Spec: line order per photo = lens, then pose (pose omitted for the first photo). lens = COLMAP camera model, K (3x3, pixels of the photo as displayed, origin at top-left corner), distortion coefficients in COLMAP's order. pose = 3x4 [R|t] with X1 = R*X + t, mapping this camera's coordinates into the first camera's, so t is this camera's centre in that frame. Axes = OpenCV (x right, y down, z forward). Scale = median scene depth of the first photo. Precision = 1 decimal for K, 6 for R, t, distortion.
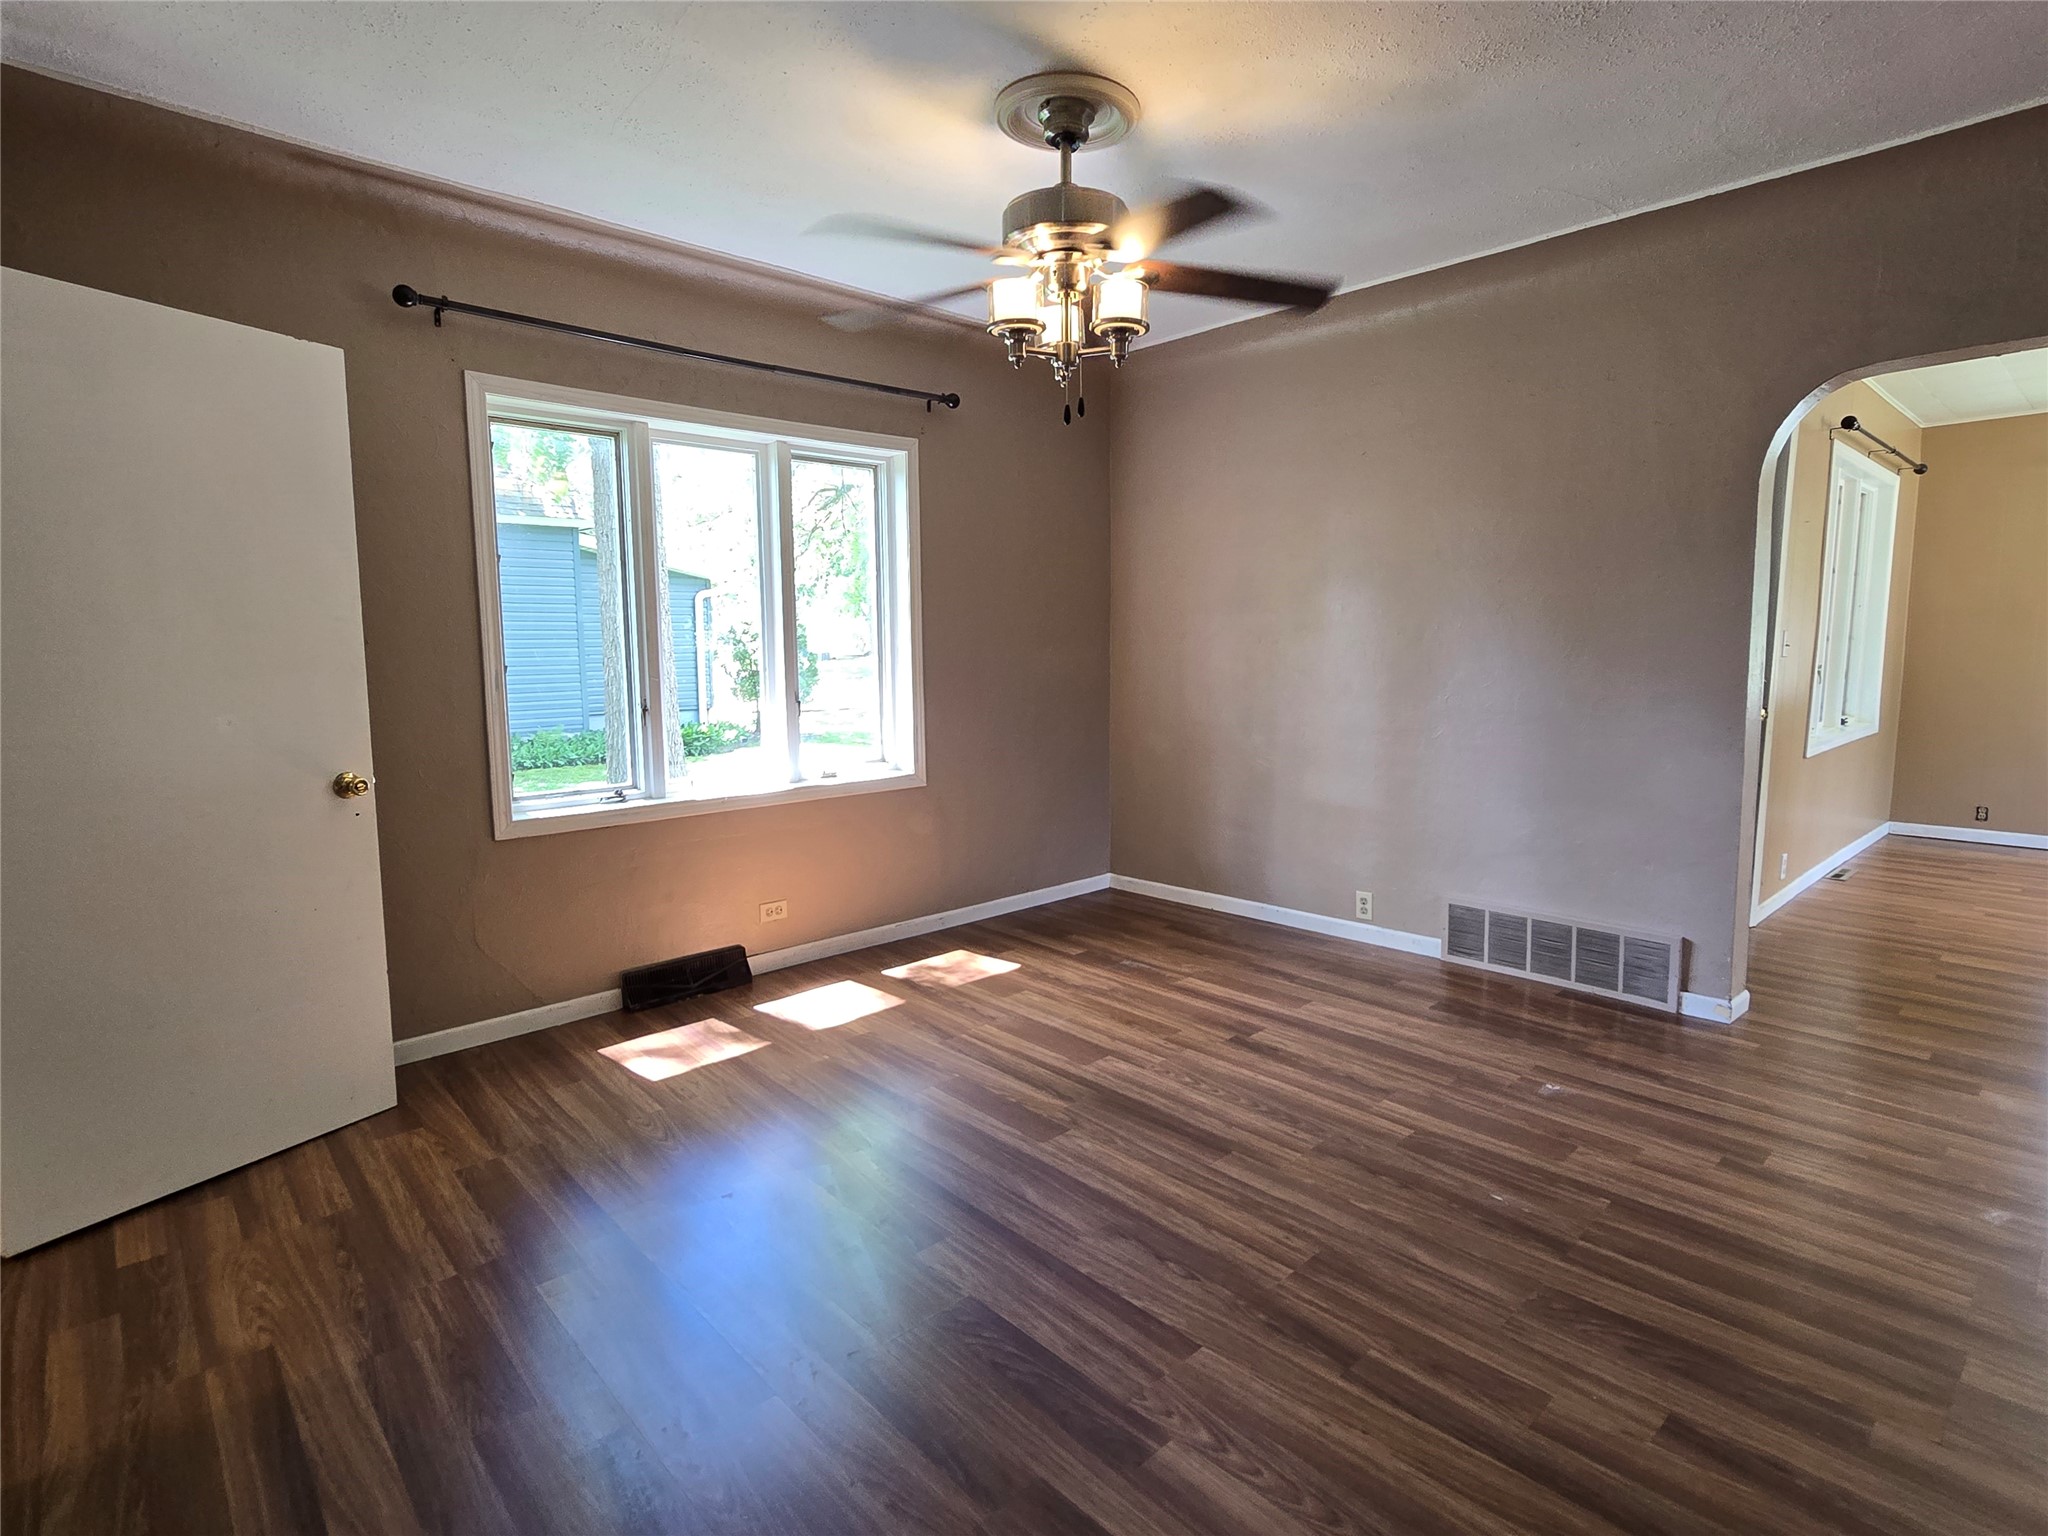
lens RADIAL K [[1033.8, 0, 1039.9], [0, 1033.8, 746.0], [0, 0, 1]] dist [-0.003823, -0.000858]
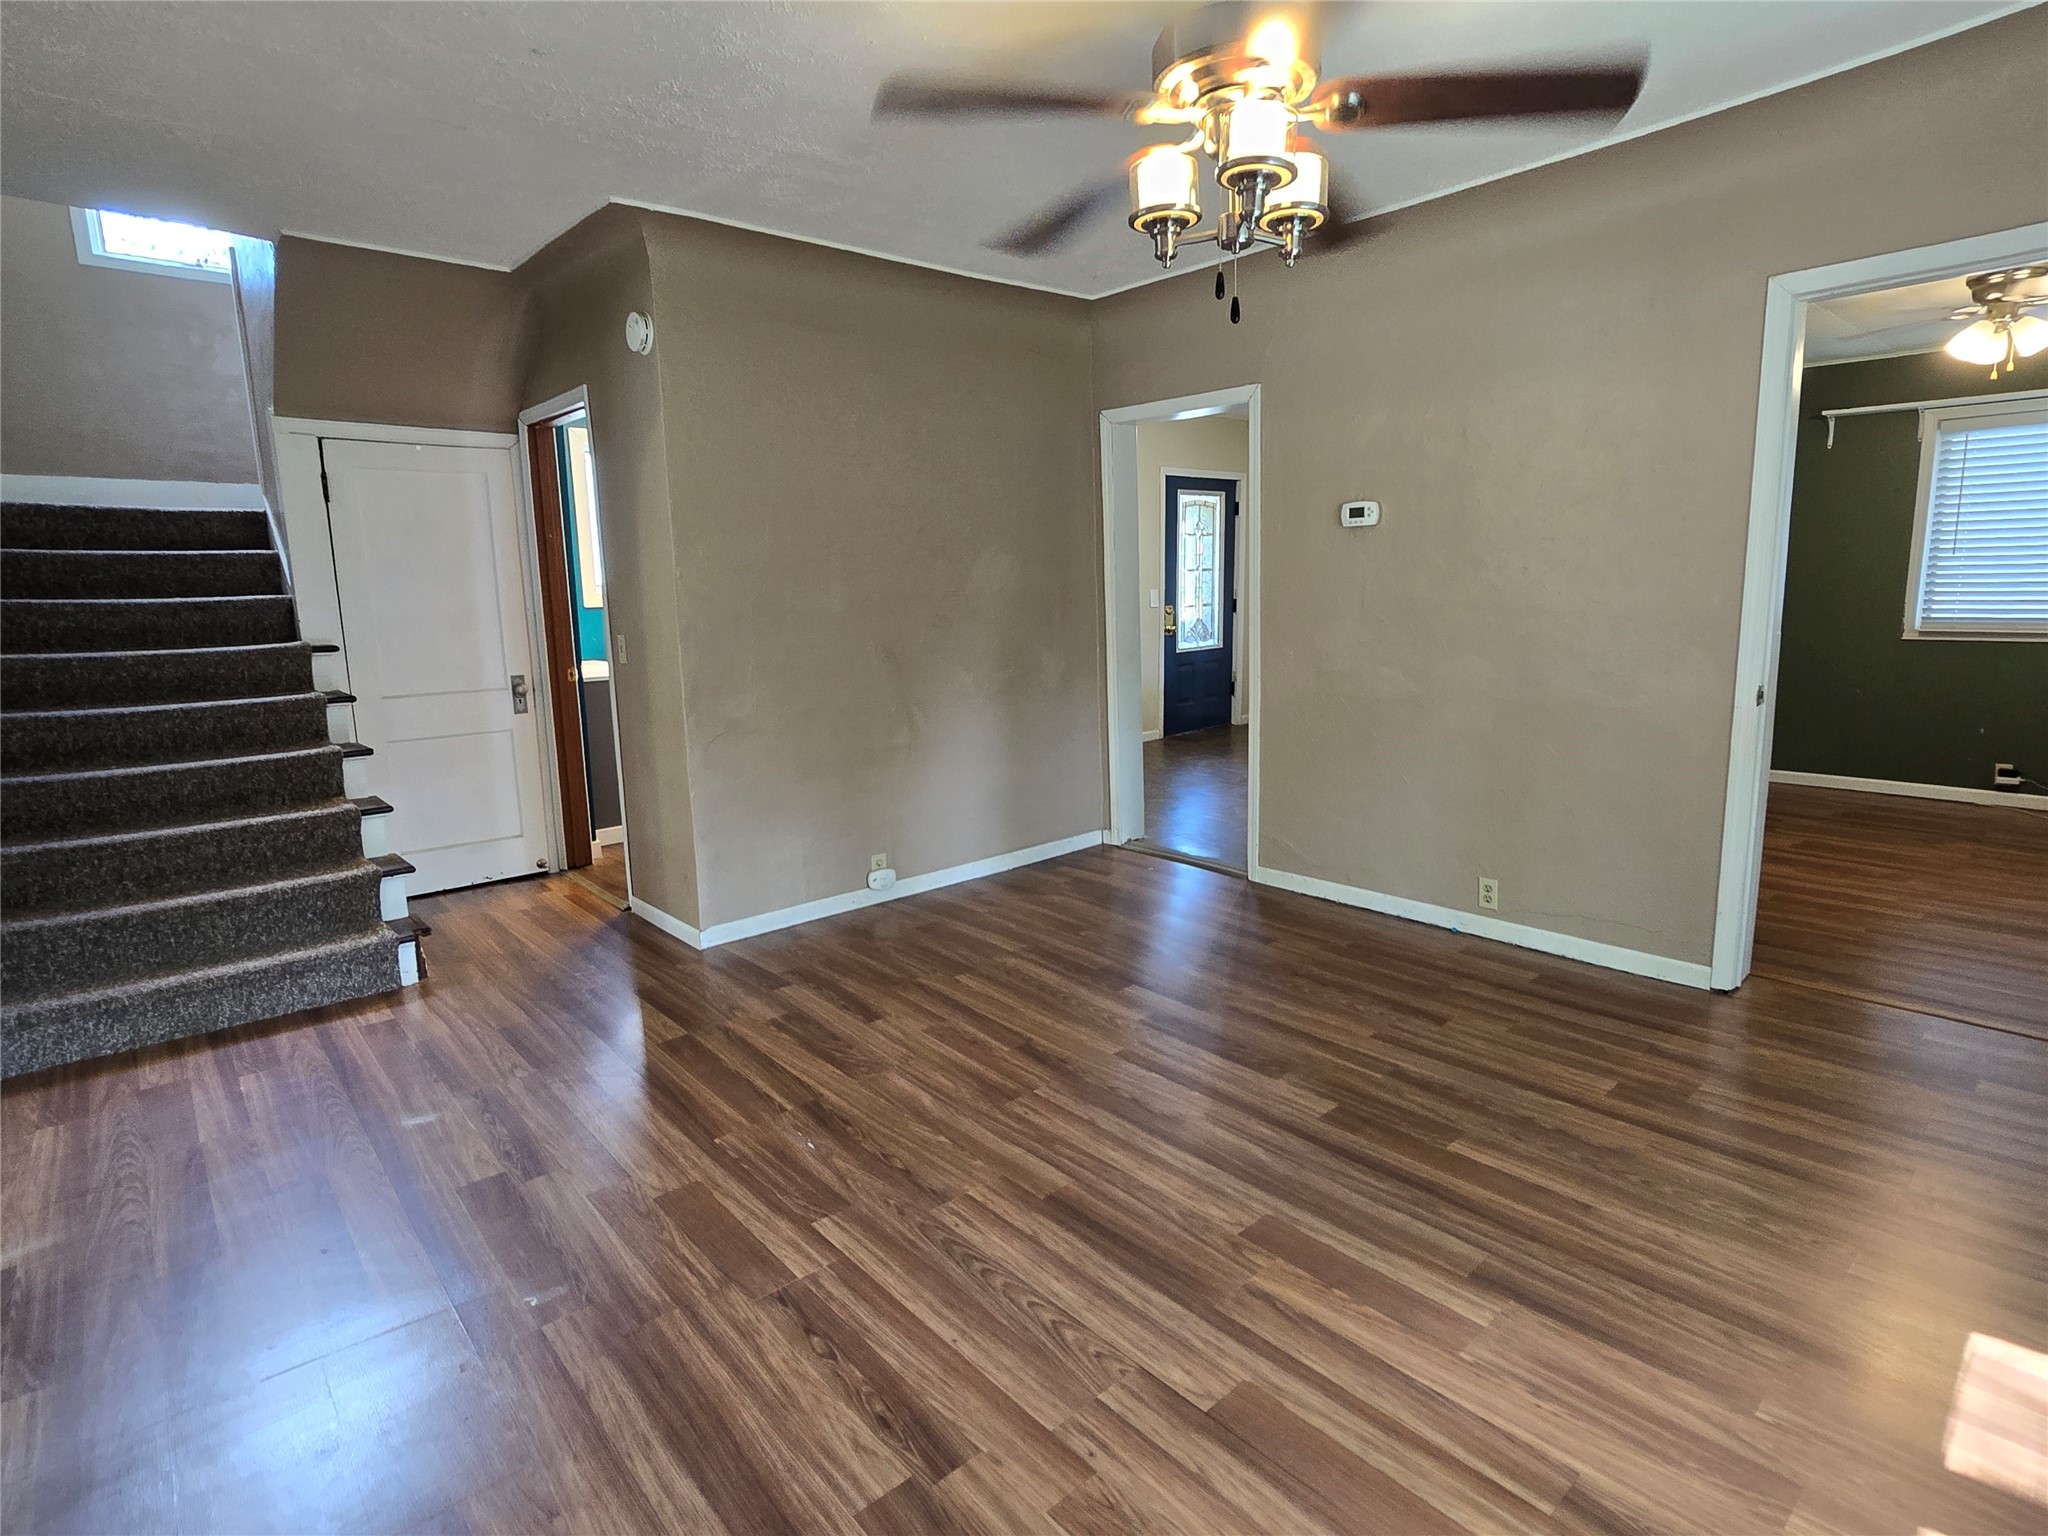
lens RADIAL K [[1033.8, 0, 1039.9], [0, 1033.8, 746.0], [0, 0, 1]] dist [-0.003823, -0.000858]
pose [[-0.999147, 0.033620, 0.023995, 0.140268], [0.038617, 0.966467, 0.253872, -0.177133], [-0.014655, 0.254582, -0.966940, 1.571447]]
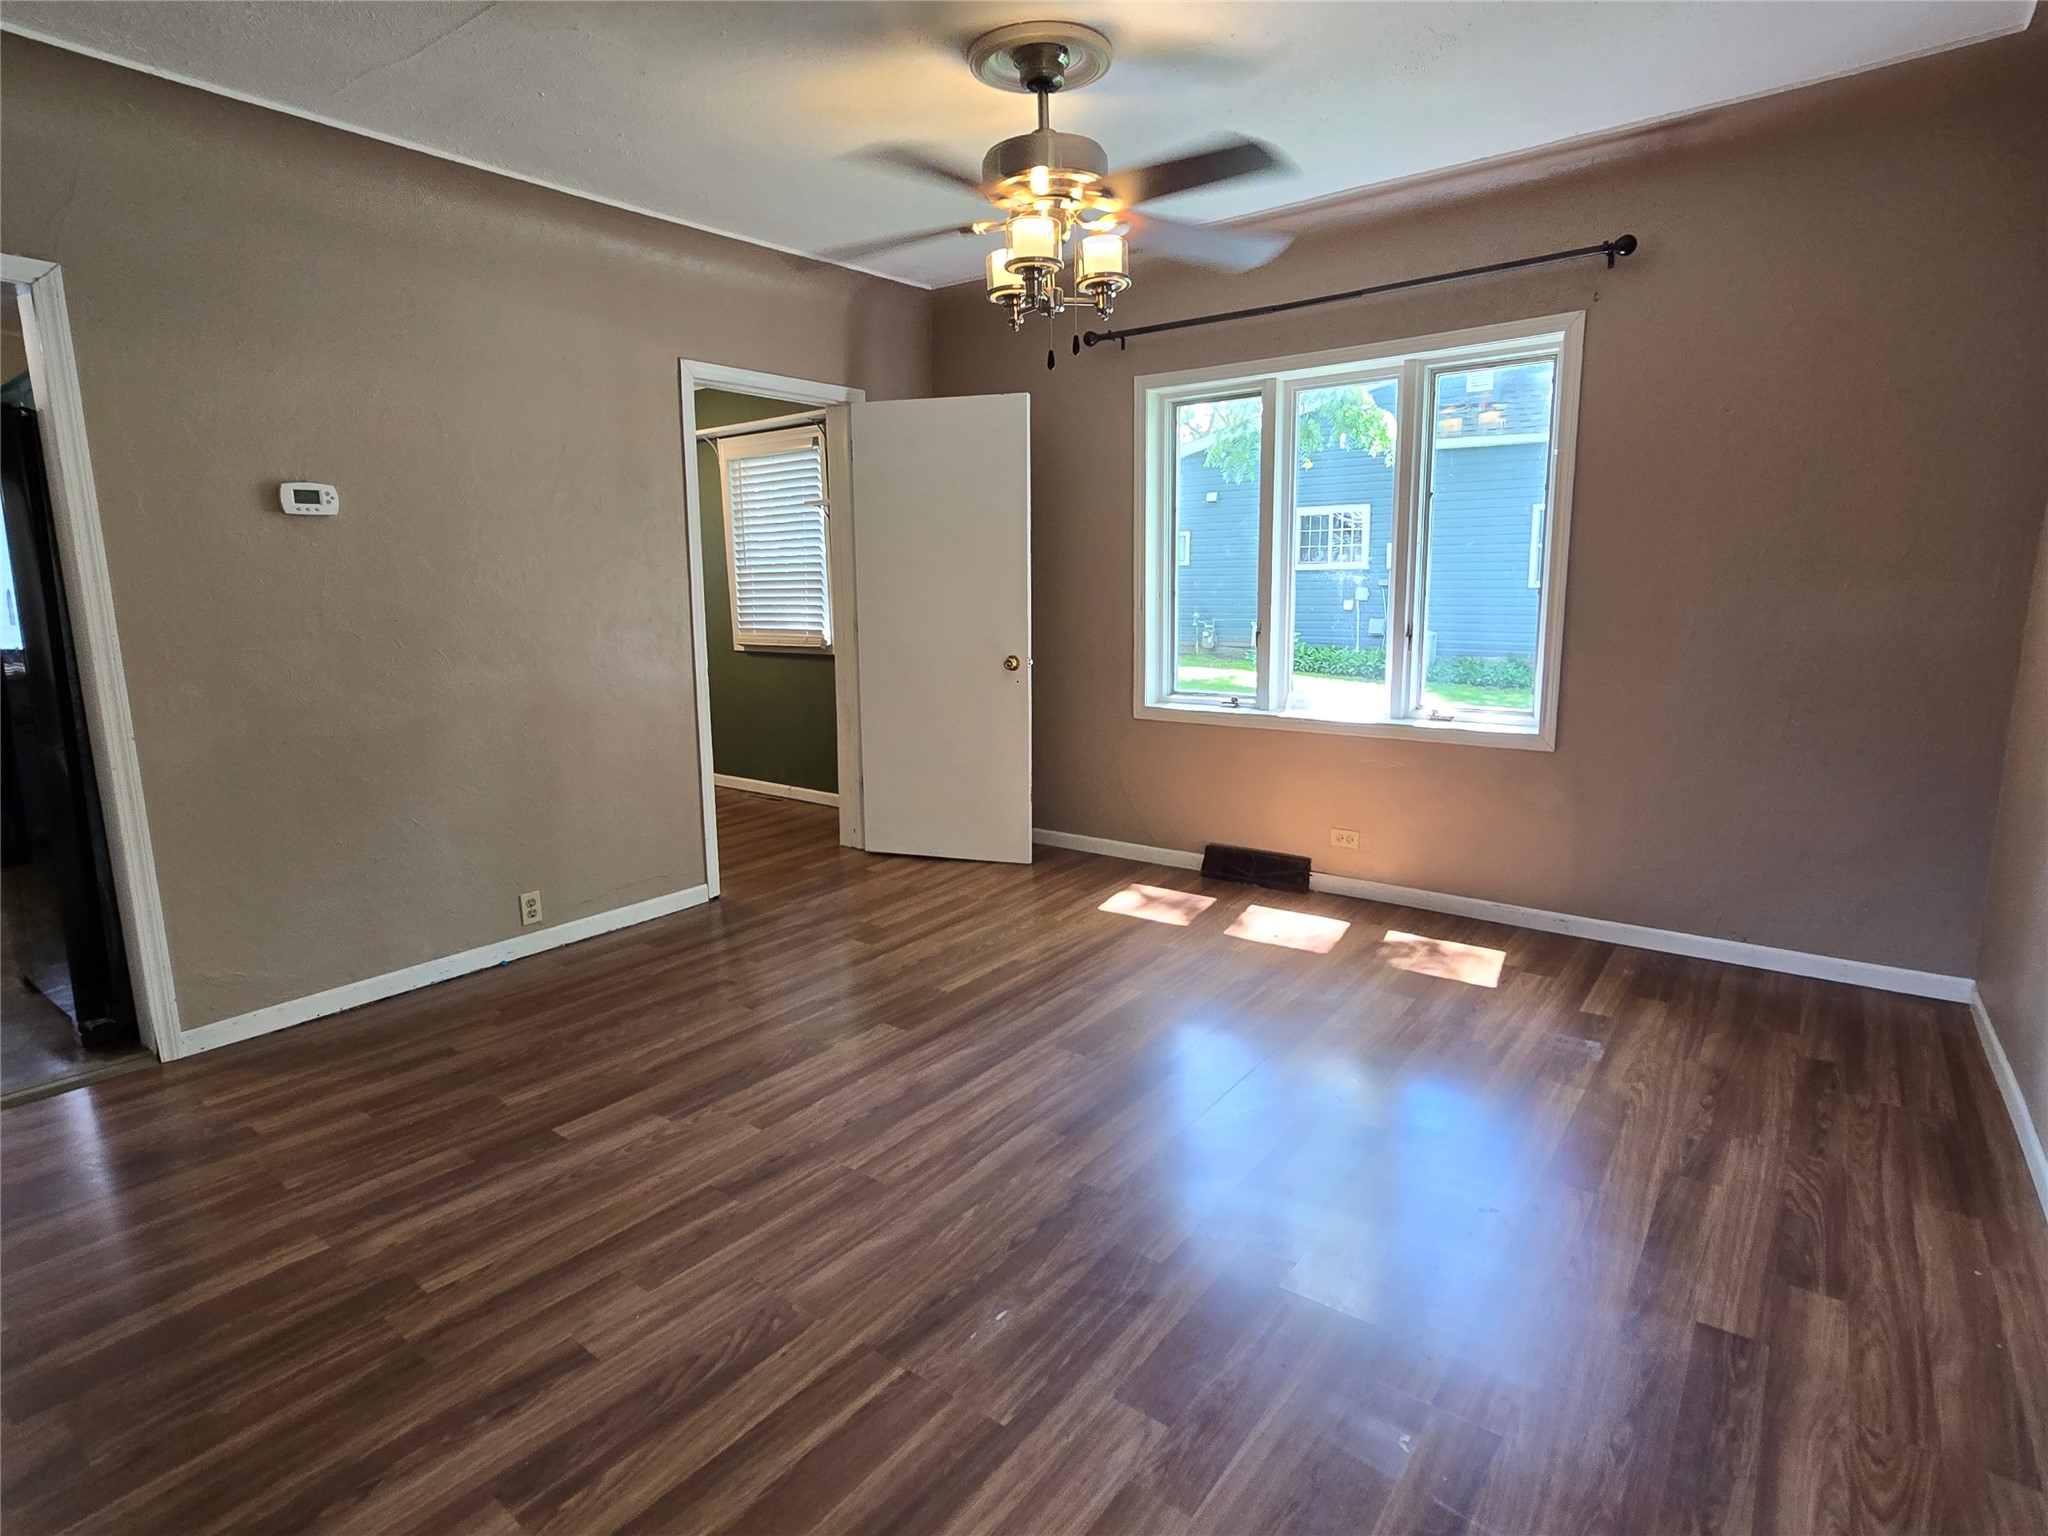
lens RADIAL K [[1038.0, 0, 1045.3], [0, 1038.0, 740.5], [0, 0, 1]] dist [-0.004712, -0.000102]
pose [[0.173426, 0.161896, -0.971449, 0.933051], [-0.084707, 0.985193, 0.149064, -0.088226], [0.981197, 0.056437, 0.184572, 0.710541]]
